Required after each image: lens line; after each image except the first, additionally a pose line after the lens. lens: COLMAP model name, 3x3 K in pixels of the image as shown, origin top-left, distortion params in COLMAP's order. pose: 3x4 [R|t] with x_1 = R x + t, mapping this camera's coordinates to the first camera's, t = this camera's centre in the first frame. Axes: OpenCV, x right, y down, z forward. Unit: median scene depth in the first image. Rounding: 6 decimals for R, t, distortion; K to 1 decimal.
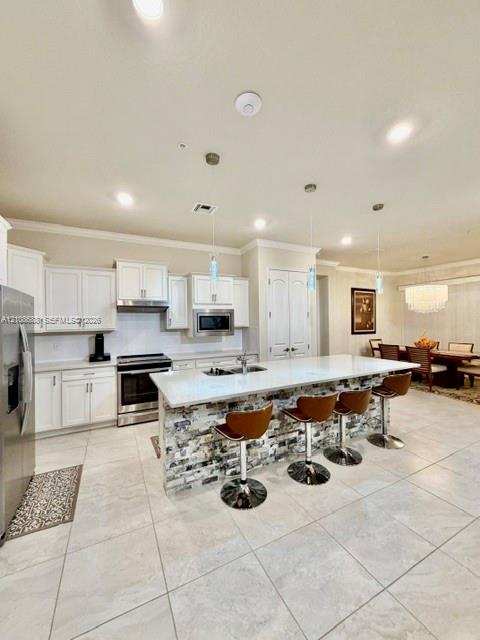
lens RADIAL K [[256.9, 0, 242.9], [0, 256.9, 316.8], [0, 0, 1]] dist [0.000640, 0.000152]
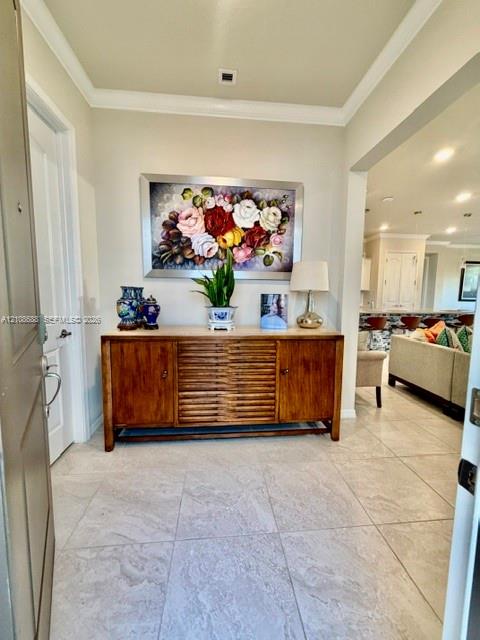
lens RADIAL K [[256.9, 0, 238.9], [0, 256.9, 317.7], [0, 0, 1]] dist [0.000640, 0.000152]
pose [[0.927373, 0.060321, -0.369244, -0.163793], [-0.019532, 0.993377, 0.113226, 0.059590], [0.373629, -0.097791, 0.922409, -0.993731]]
